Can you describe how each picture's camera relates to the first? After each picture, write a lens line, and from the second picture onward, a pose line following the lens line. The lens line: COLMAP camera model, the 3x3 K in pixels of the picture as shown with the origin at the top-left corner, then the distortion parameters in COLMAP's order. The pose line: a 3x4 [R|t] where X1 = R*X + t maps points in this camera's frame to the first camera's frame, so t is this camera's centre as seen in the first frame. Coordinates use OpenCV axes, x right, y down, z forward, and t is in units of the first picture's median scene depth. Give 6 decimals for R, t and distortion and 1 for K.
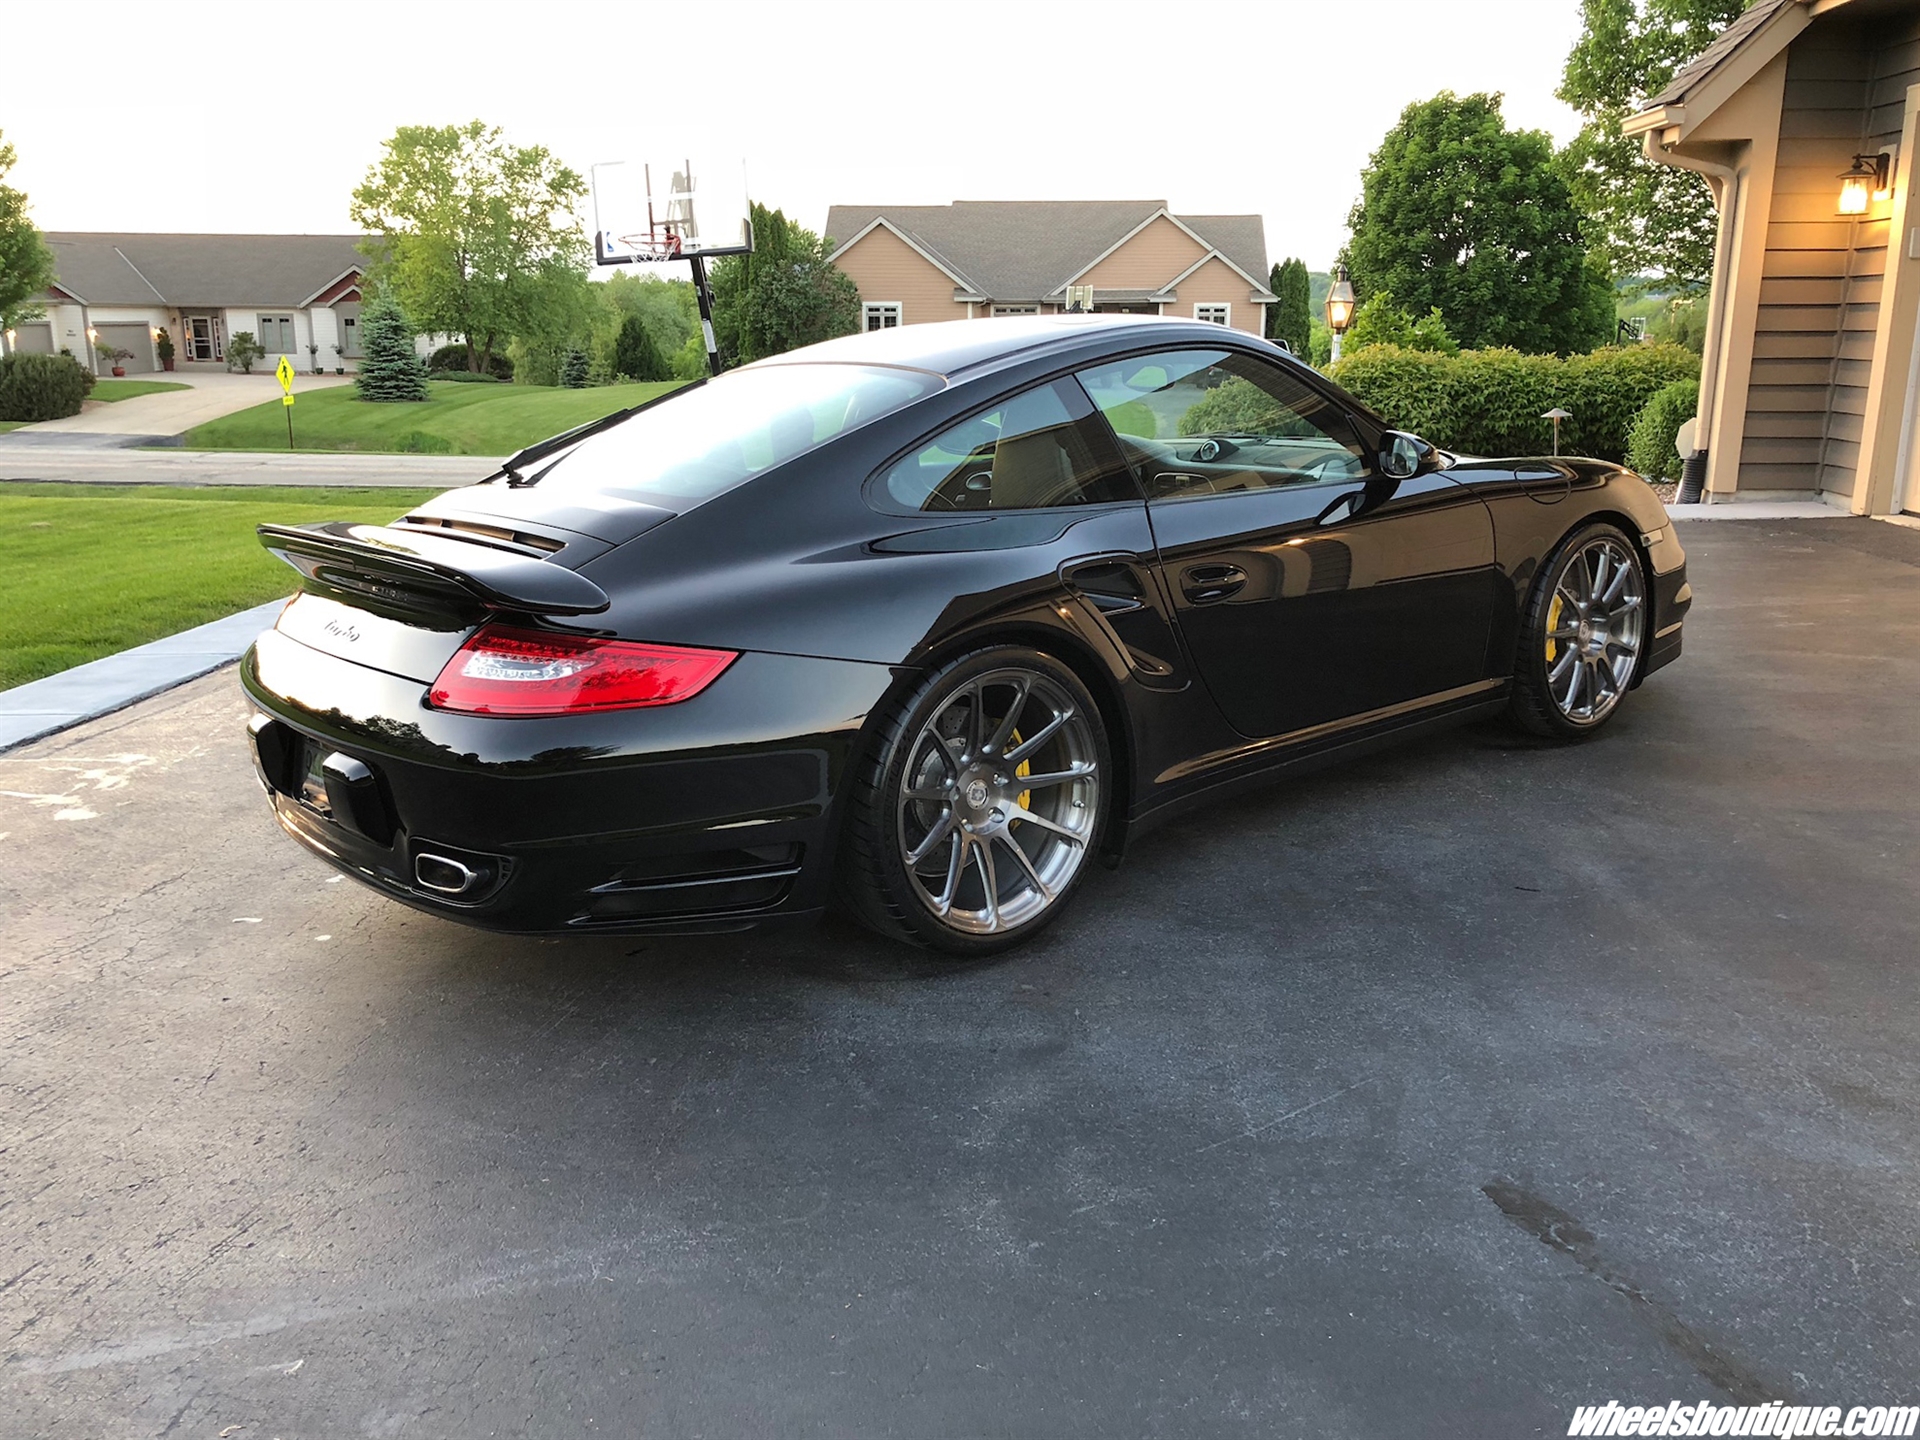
lens RADIAL K [[1585.3, 0, 960.0], [0, 1585.3, 720.0], [0, 0, 1]] dist [0.031968, -0.060378]
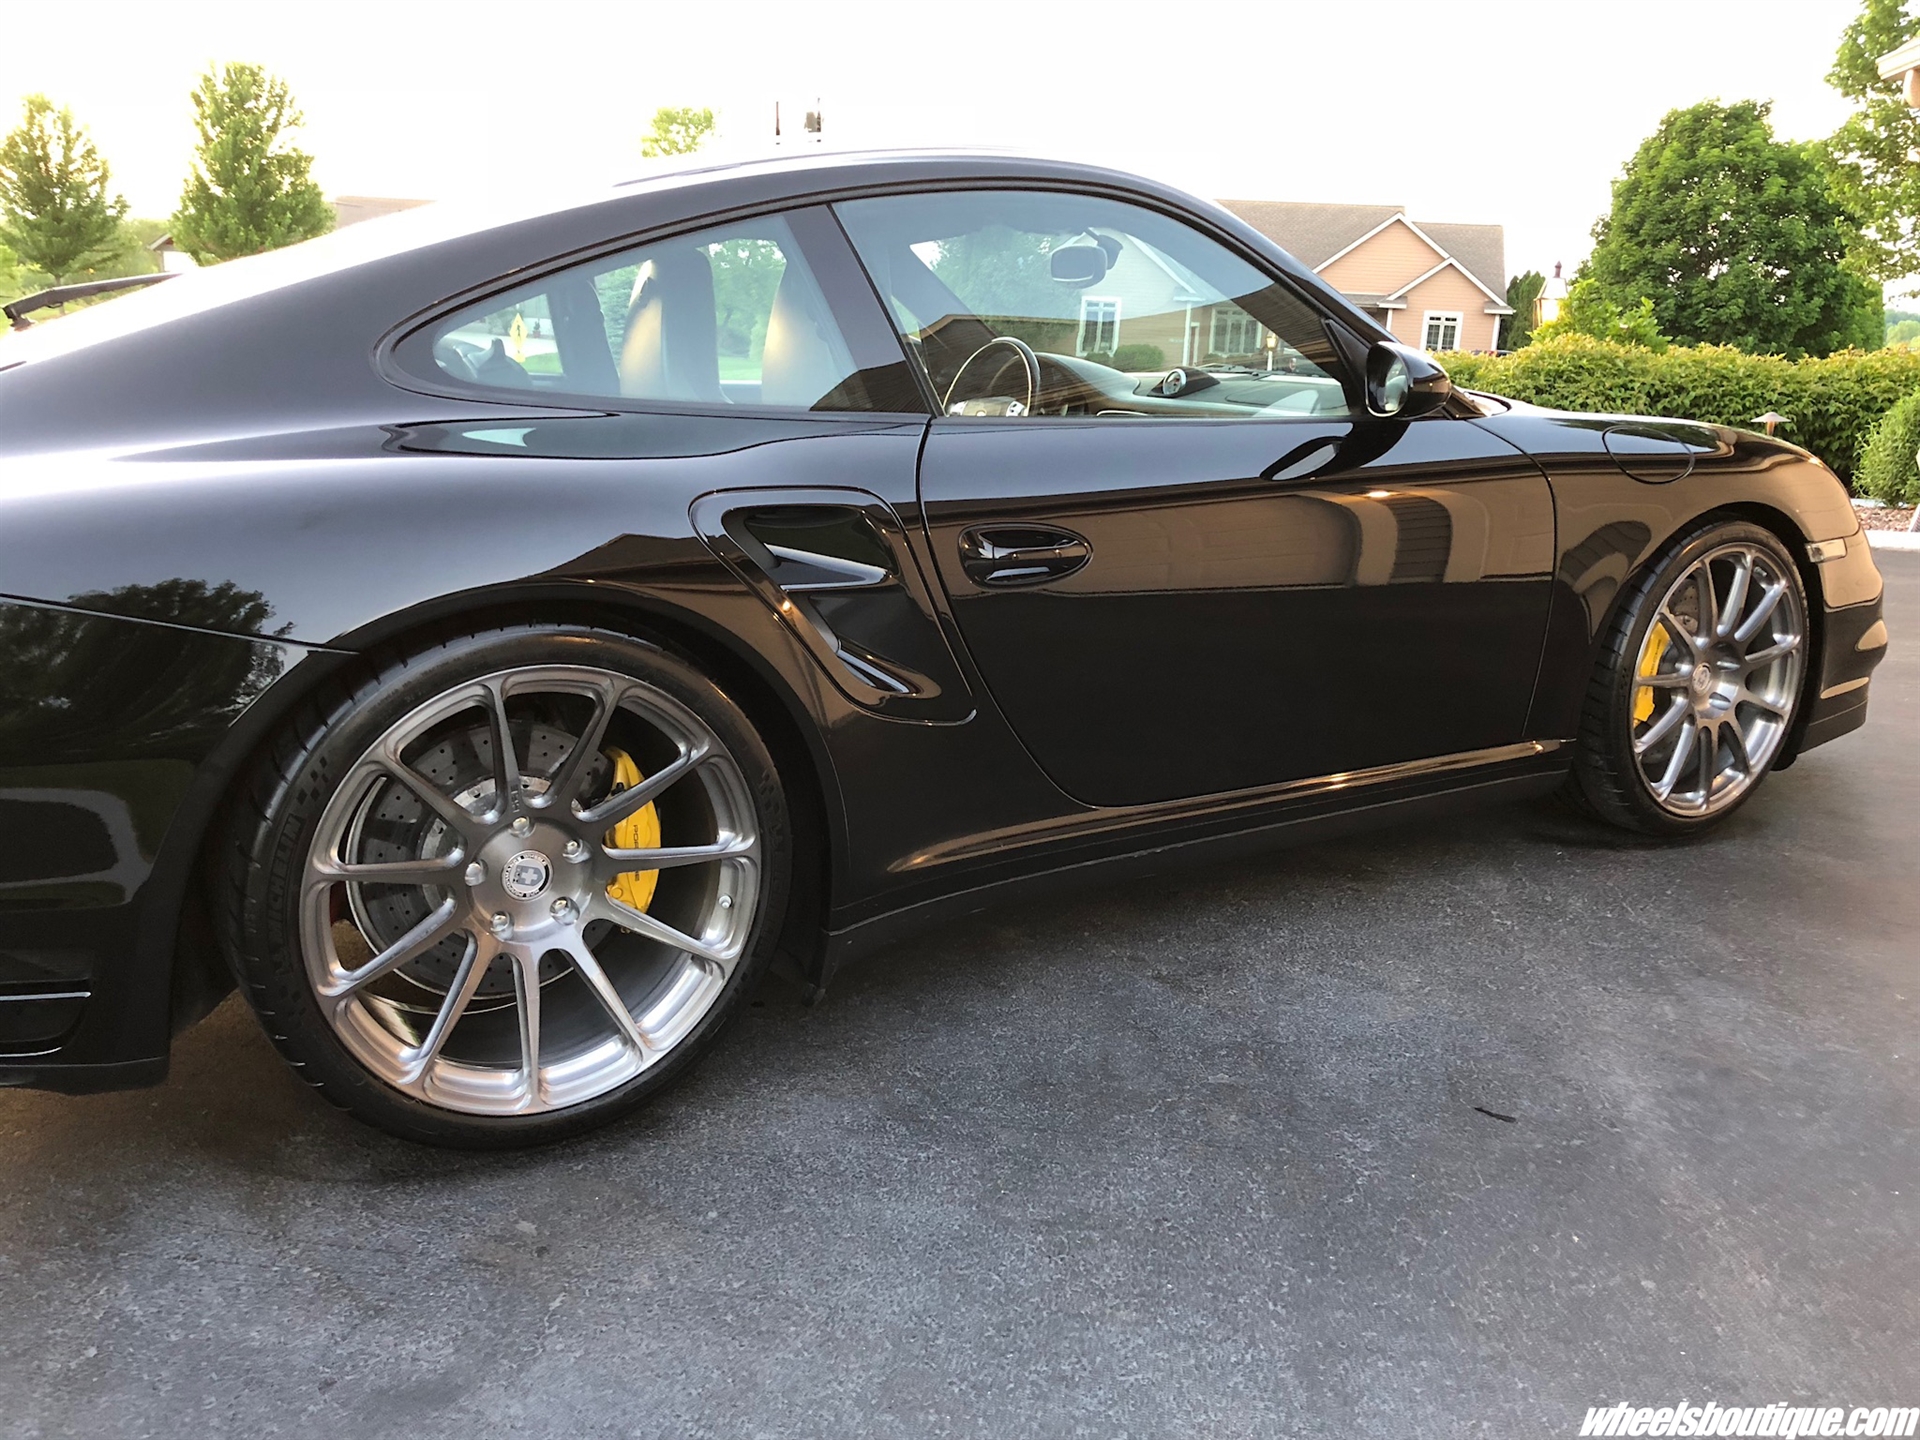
lens RADIAL K [[1553.0, 0, 960.0], [0, 1553.0, 720.0], [0, 0, 1]] dist [0.002820, 0.038711]
pose [[0.988598, 0.083023, -0.125627, 0.159074], [-0.081906, 0.996541, 0.014035, -0.021608], [0.126357, -0.003585, 0.991978, 0.293399]]
